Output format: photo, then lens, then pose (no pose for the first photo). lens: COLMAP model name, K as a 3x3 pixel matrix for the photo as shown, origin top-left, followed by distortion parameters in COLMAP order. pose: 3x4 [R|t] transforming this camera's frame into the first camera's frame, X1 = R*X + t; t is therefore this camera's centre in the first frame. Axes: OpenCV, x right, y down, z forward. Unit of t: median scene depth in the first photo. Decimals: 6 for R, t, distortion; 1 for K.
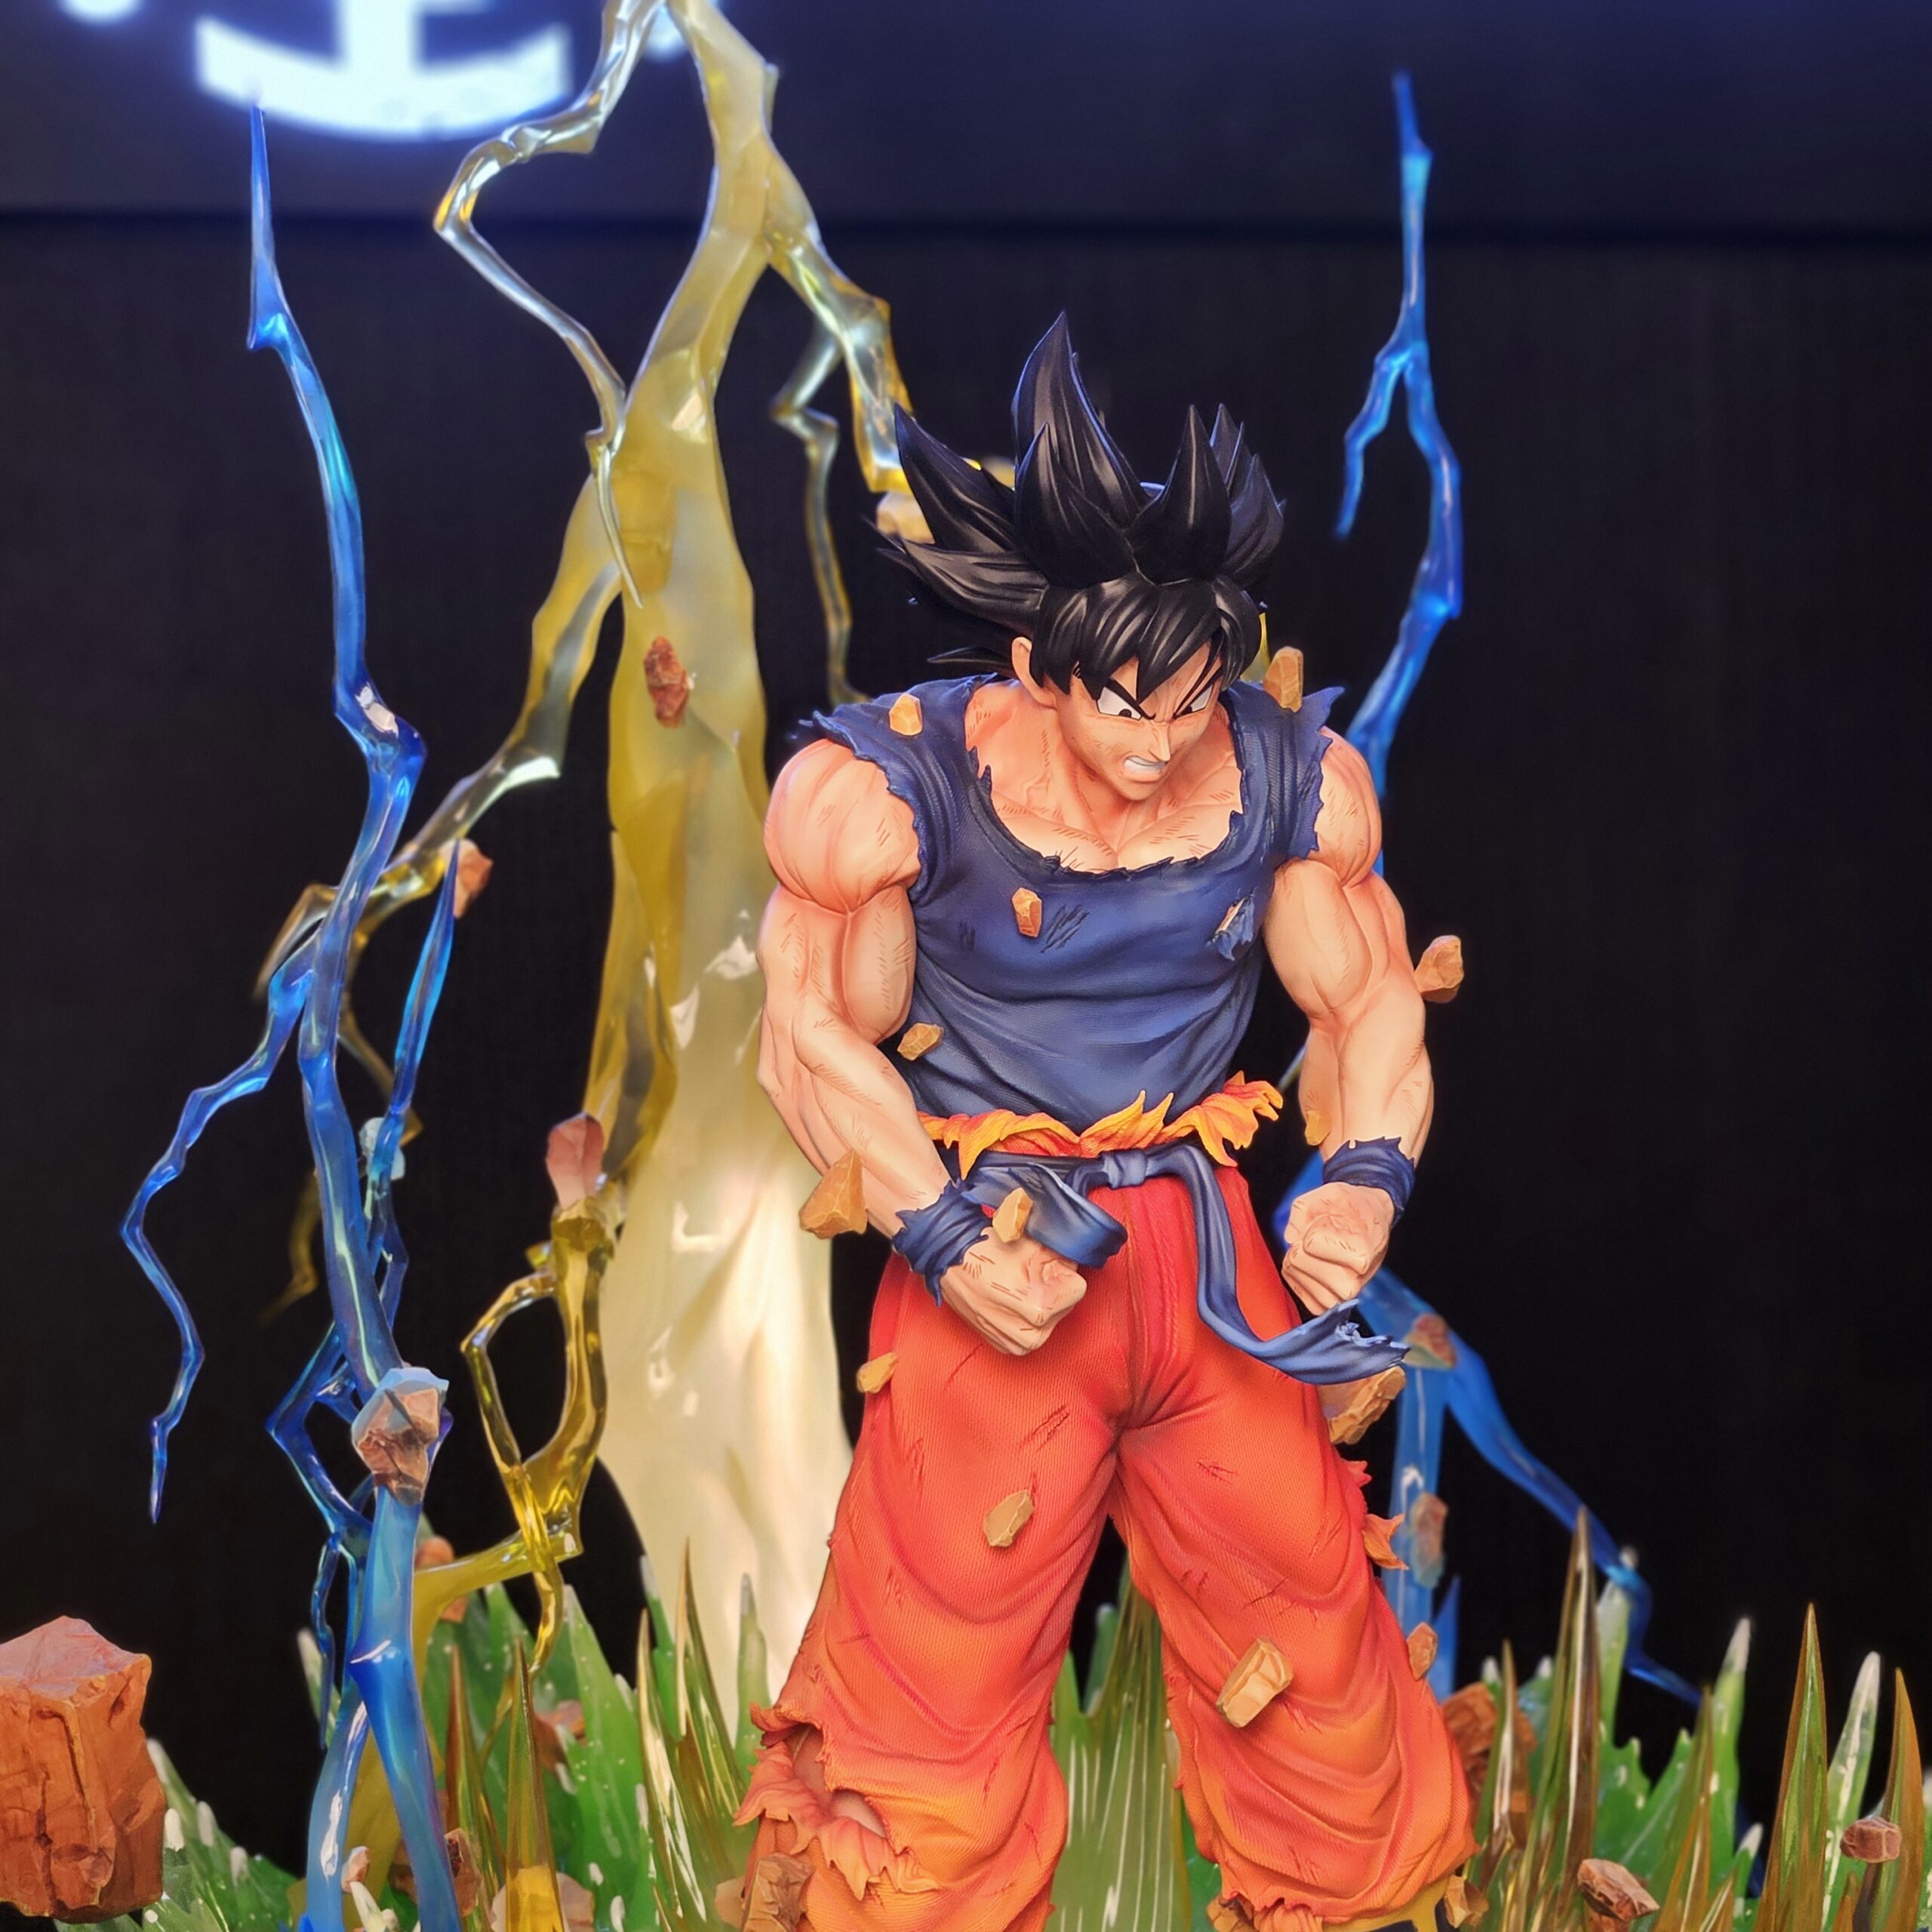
lens RADIAL K [[5215.3, 0, 1070.9], [0, 5215.3, 955.5], [0, 0, 1]] dist [-0.784063, 10.979474]
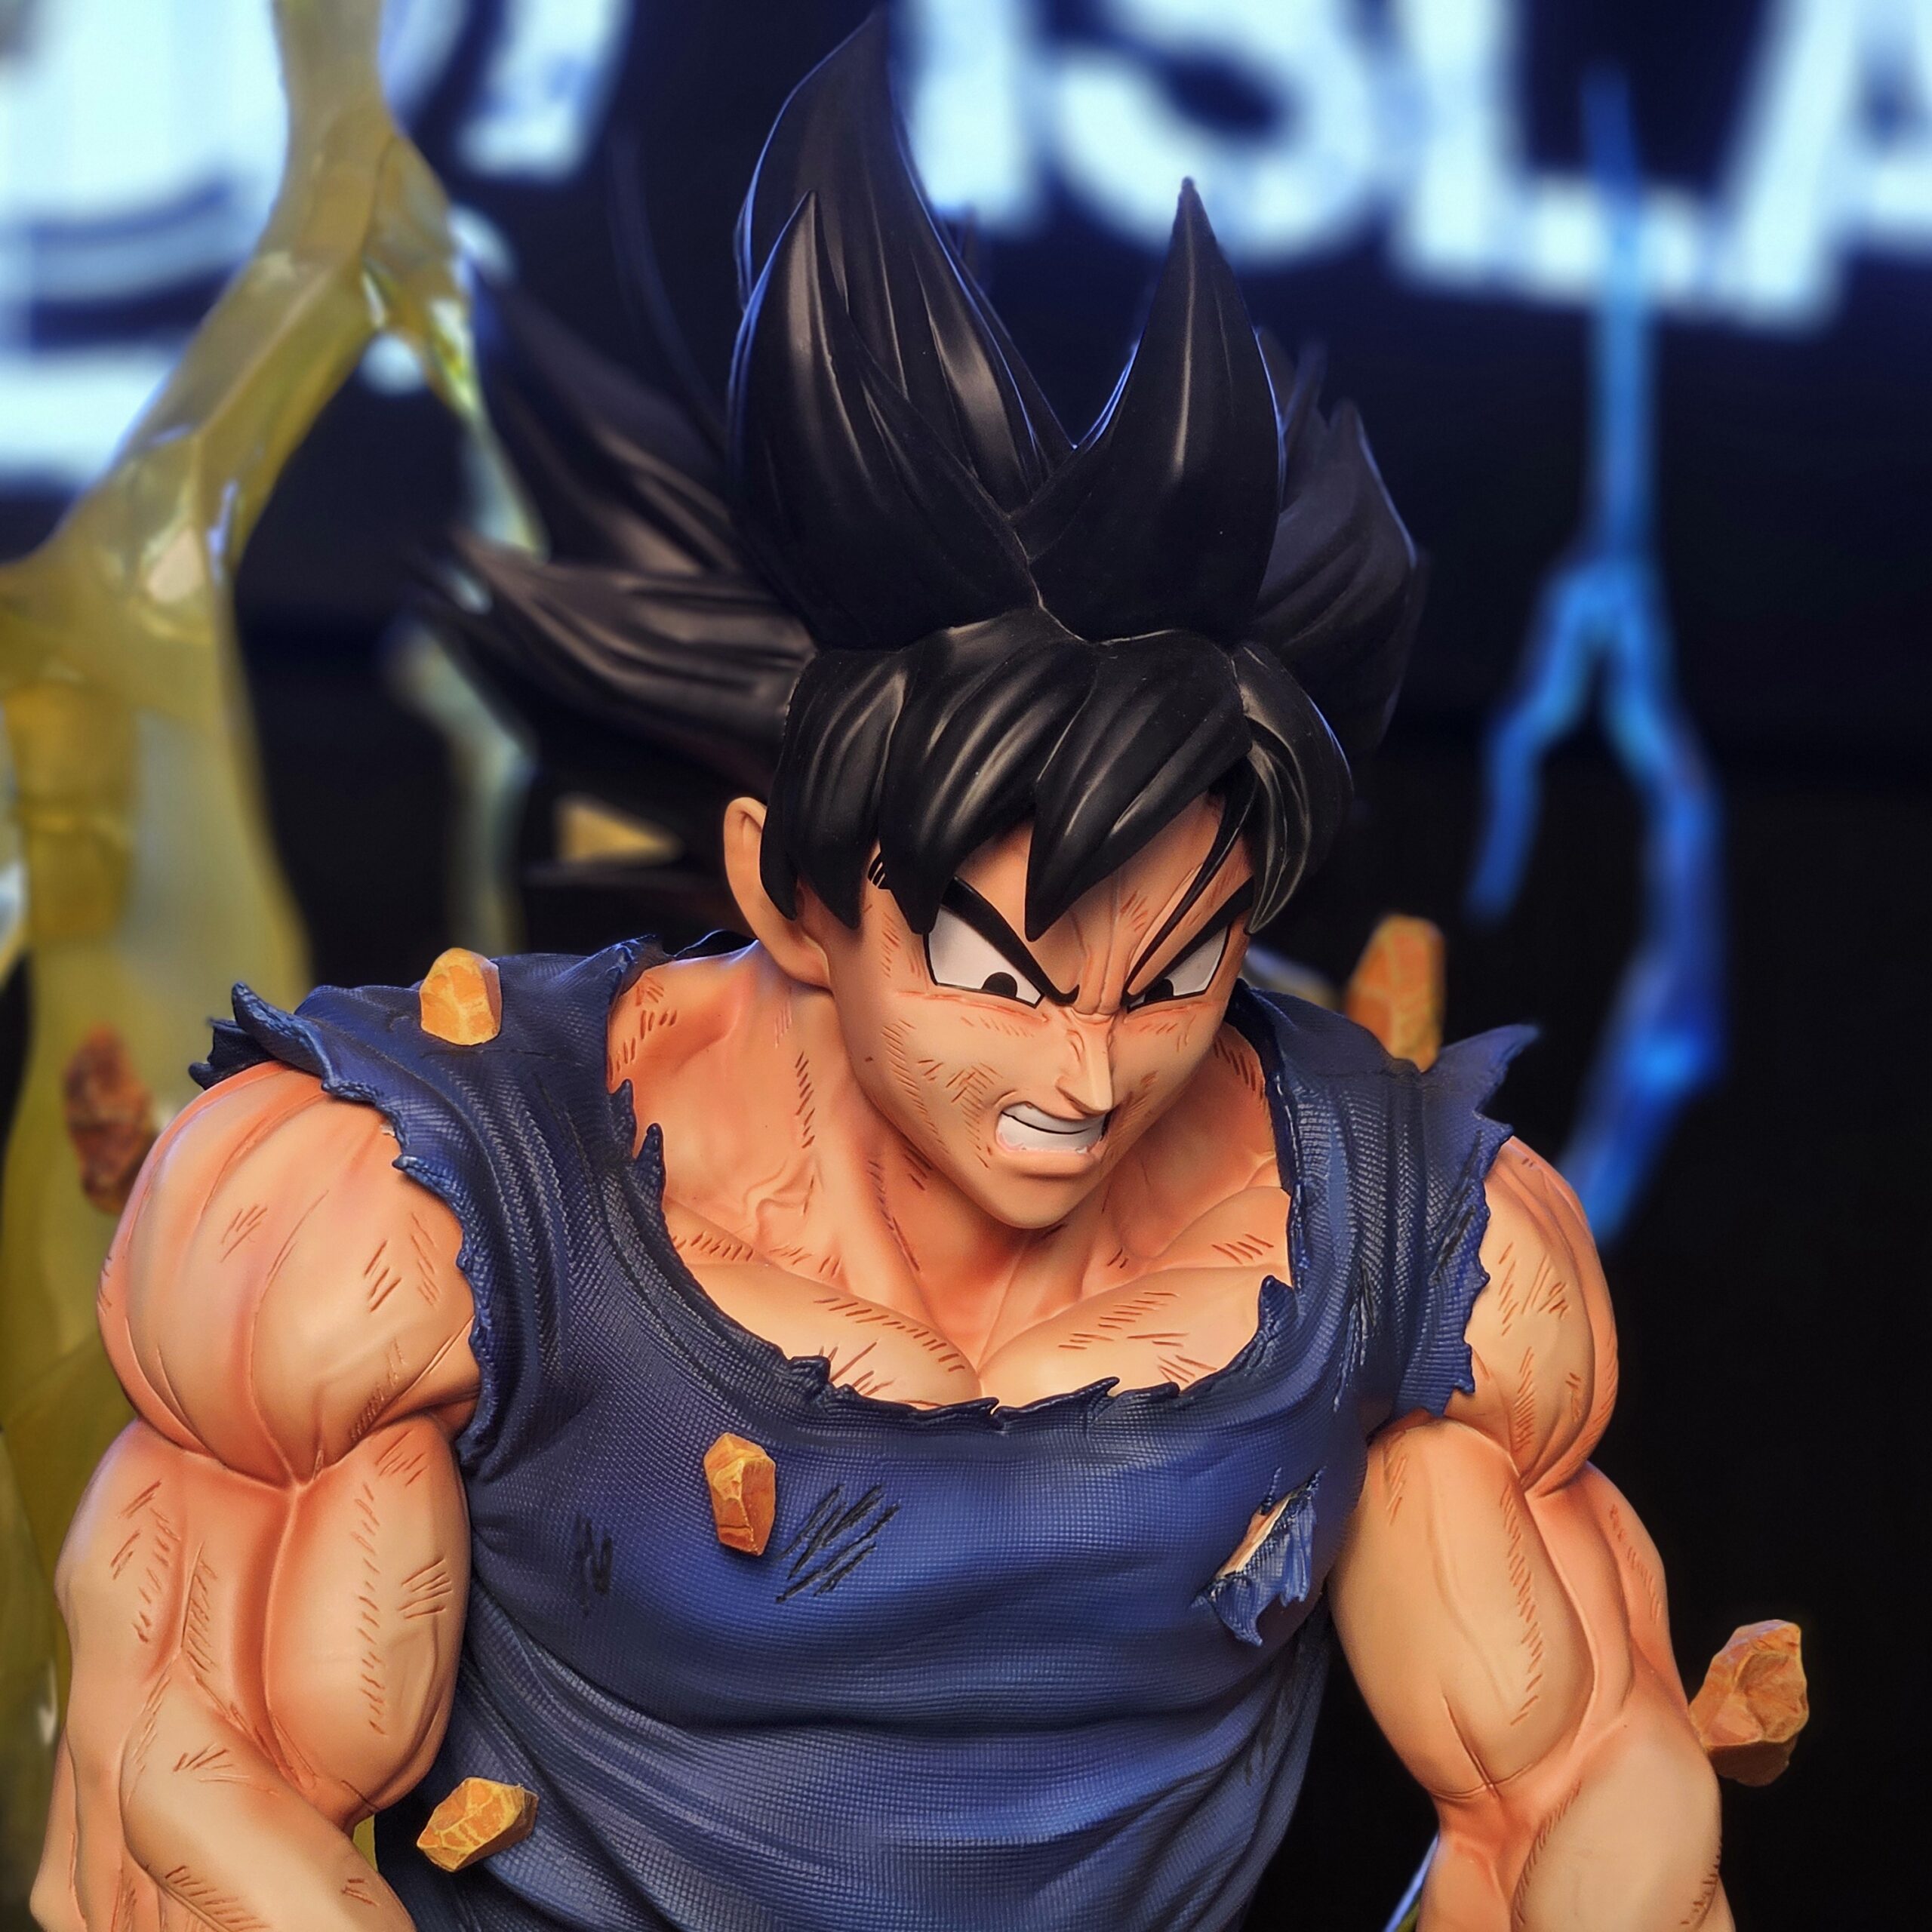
lens RADIAL K [[5215.3, 0, 1070.9], [0, 5215.3, 955.5], [0, 0, 1]] dist [-0.784063, 10.979474]
pose [[0.999639, 0.026134, -0.006313, 0.017760], [-0.026854, 0.981859, -0.187700, 0.024053], [0.001293, 0.187801, 0.982206, 0.602334]]
